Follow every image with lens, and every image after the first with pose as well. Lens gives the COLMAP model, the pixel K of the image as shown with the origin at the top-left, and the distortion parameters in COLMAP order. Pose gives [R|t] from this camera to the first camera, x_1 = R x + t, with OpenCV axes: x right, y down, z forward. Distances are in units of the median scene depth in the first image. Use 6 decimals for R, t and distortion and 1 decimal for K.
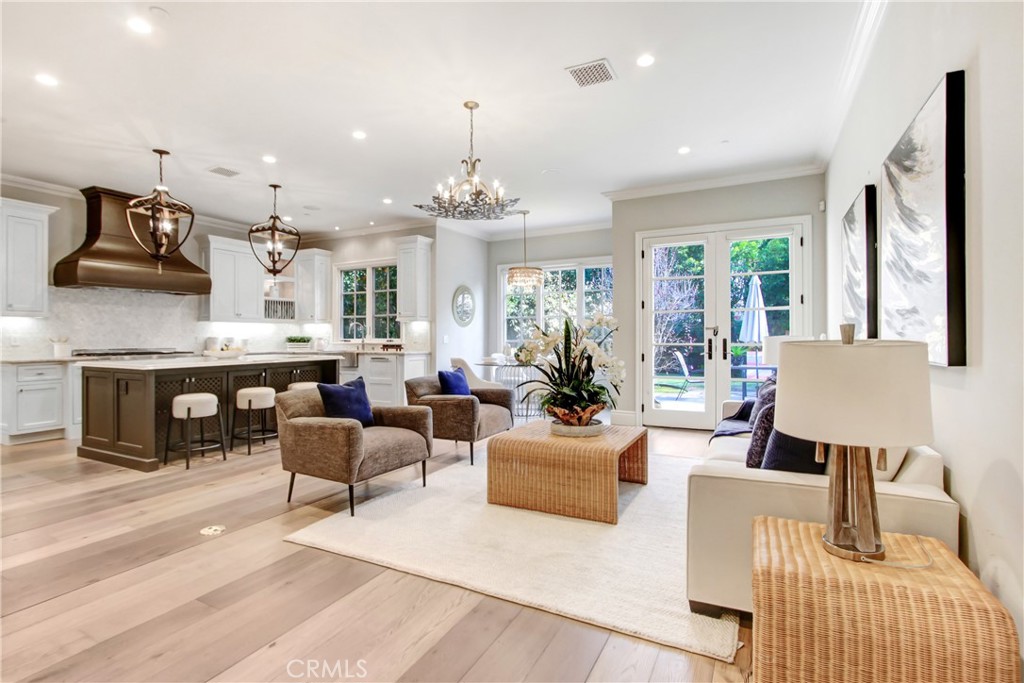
lens RADIAL K [[483.8, 0, 518.2], [0, 483.8, 333.5], [0, 0, 1]] dist [-0.016293, 0.001110]
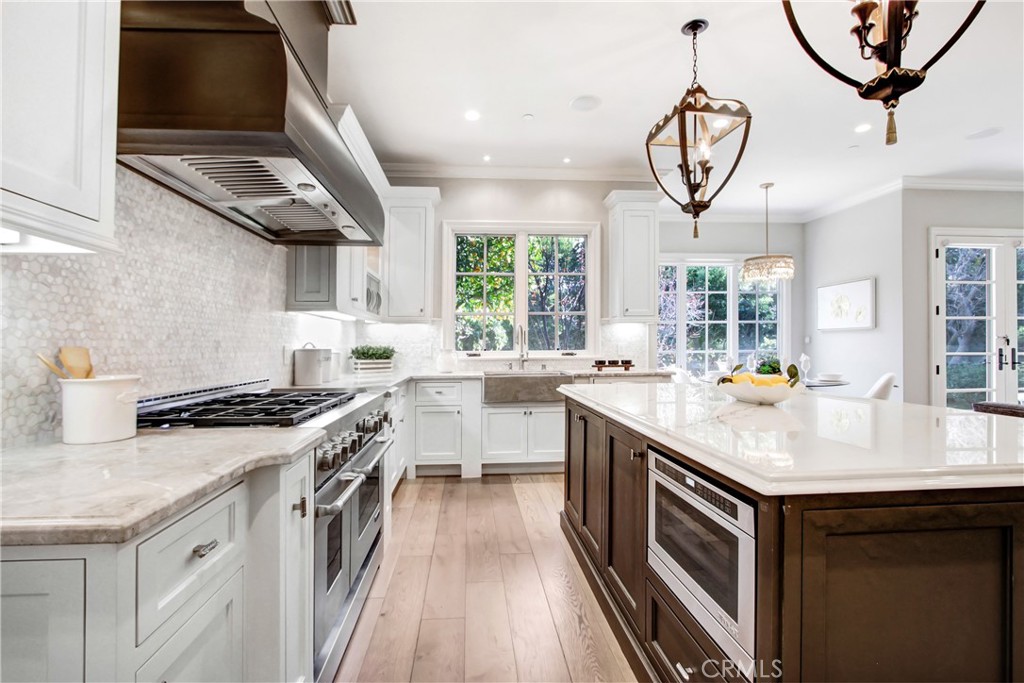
lens RADIAL K [[483.8, 0, 503.2], [0, 483.8, 342.6], [0, 0, 1]] dist [-0.016293, 0.001110]
pose [[0.856912, 0.003428, 0.515451, -1.364271], [-0.000418, 0.999982, -0.005956, 0.008514], [-0.515463, 0.004888, 0.856898, 1.041138]]
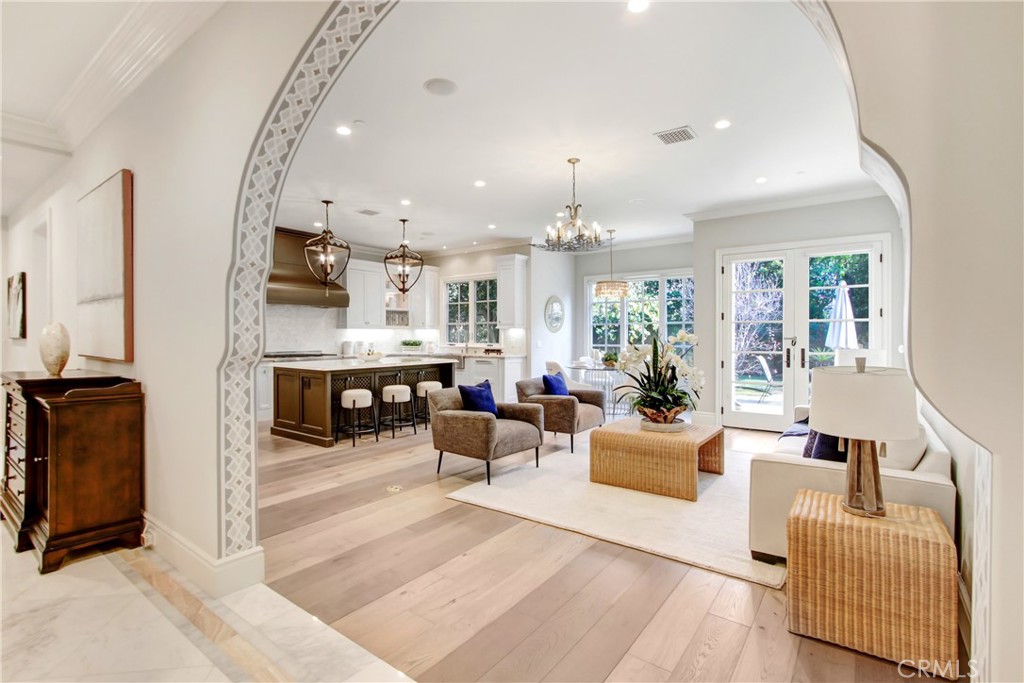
lens RADIAL K [[483.8, 0, 506.7], [0, 483.8, 333.0], [0, 0, 1]] dist [-0.016293, 0.001110]
pose [[0.984361, 0.002165, -0.176149, -0.048792], [-0.001348, 0.999988, 0.004757, -0.039483], [0.176157, -0.004445, 0.984352, -0.251582]]
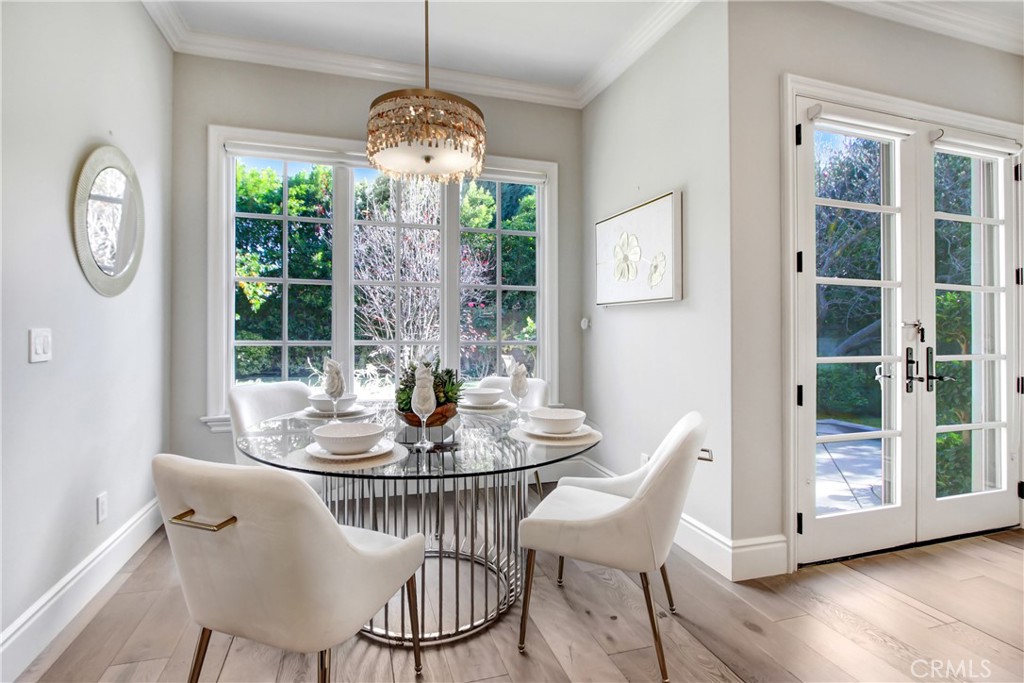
lens RADIAL K [[483.8, 0, 517.2], [0, 483.8, 309.5], [0, 0, 1]] dist [-0.016293, 0.001110]
pose [[0.713639, 0.032153, 0.699775, -0.274781], [-0.014545, 0.999411, -0.031087, -0.008161], [-0.700362, 0.012006, 0.713687, 1.386660]]
